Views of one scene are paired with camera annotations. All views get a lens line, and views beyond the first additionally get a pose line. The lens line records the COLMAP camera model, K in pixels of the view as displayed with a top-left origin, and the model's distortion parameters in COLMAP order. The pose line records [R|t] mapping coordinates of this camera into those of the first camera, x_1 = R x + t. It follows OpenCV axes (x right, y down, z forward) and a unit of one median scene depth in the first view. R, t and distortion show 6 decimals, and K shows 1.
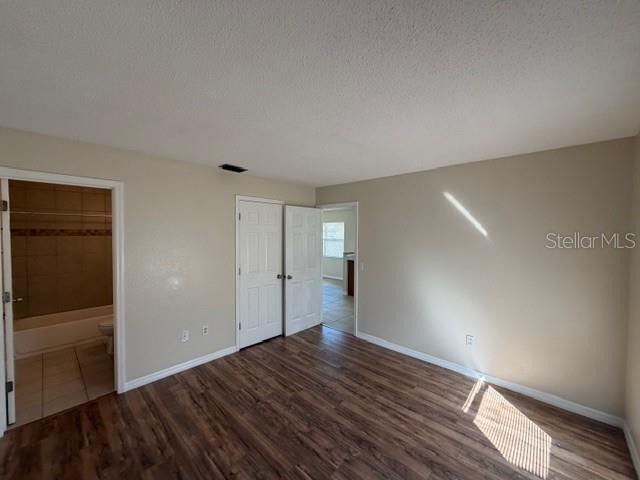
lens RADIAL K [[254.2, 0, 317.4], [0, 254.2, 238.4], [0, 0, 1]] dist [0.001238, -0.000437]
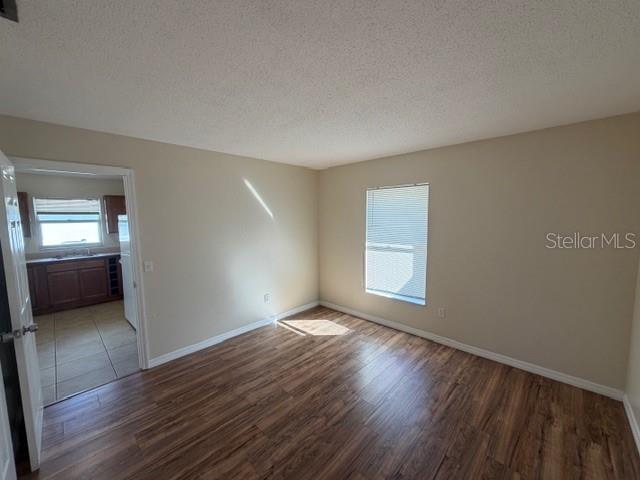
lens RADIAL K [[254.2, 0, 320.8], [0, 254.2, 238.4], [0, 0, 1]] dist [0.001238, -0.000437]
pose [[0.009091, -0.097812, 0.995163, -0.791764], [0.034372, 0.994647, 0.097447, -0.025699], [-0.999368, 0.033320, 0.012405, 0.814132]]
